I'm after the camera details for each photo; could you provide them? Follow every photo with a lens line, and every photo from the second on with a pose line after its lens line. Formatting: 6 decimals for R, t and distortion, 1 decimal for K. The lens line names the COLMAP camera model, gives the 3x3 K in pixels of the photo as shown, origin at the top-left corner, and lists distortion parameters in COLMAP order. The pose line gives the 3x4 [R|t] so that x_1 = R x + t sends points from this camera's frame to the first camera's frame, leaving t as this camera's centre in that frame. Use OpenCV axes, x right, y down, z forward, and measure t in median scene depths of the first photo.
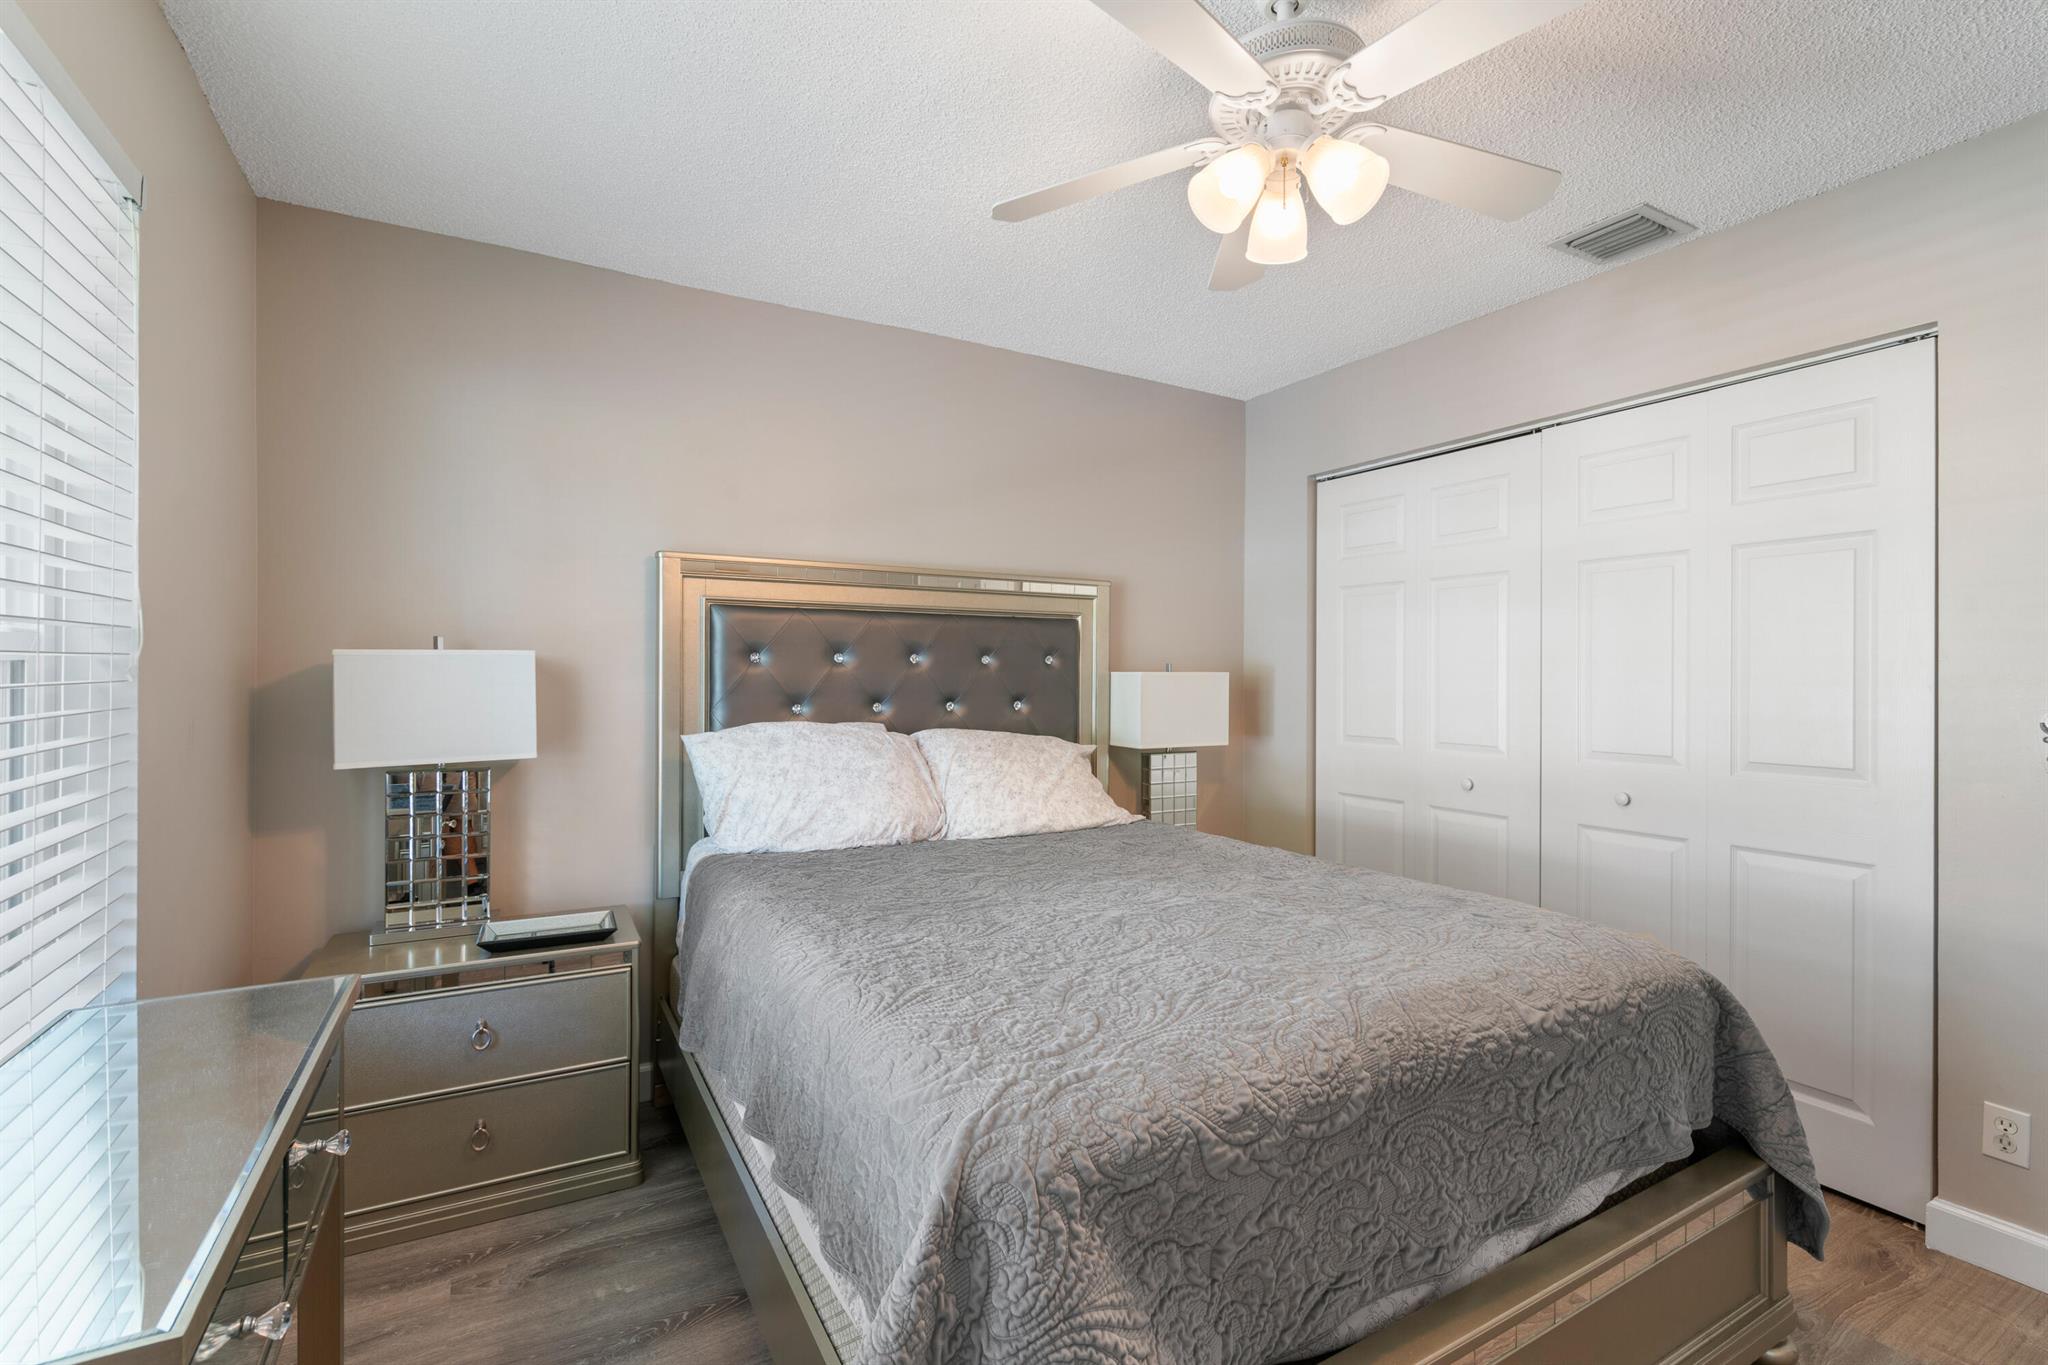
lens RADIAL K [[939.6, 0, 1024.0], [0, 939.6, 682.5], [0, 0, 1]] dist [-0.001280, -0.000083]
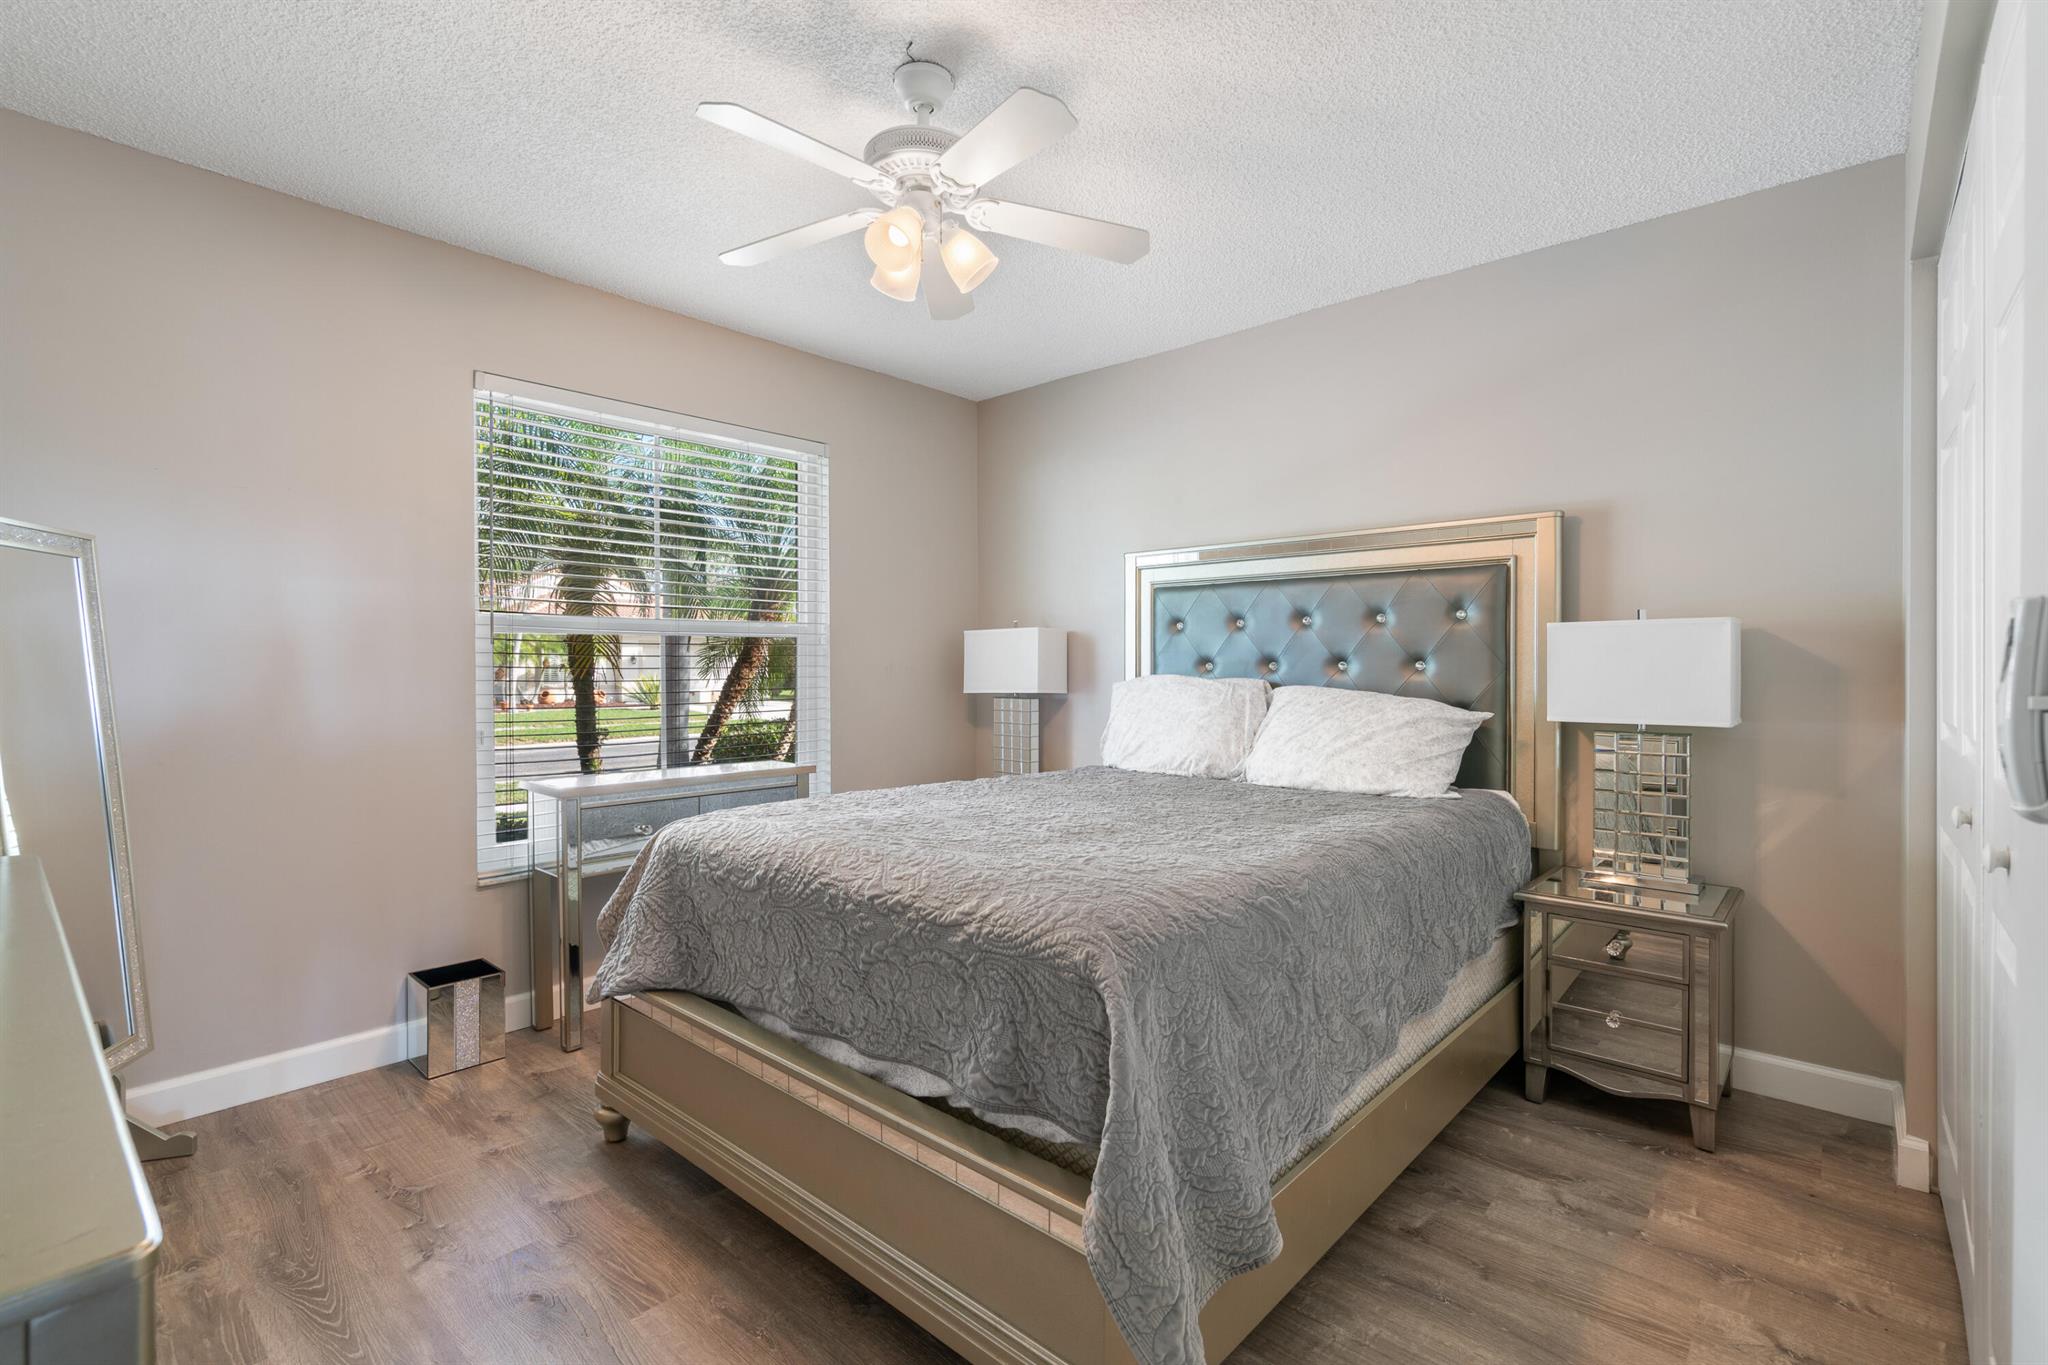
lens RADIAL K [[933.2, 0, 1026.4], [0, 933.2, 658.5], [0, 0, 1]] dist [-0.002436, -0.000036]
pose [[0.320986, 0.001934, -0.947082, 0.866041], [0.011756, 0.999913, 0.006026, 0.008683], [0.947011, -0.013068, 0.320935, 0.380422]]
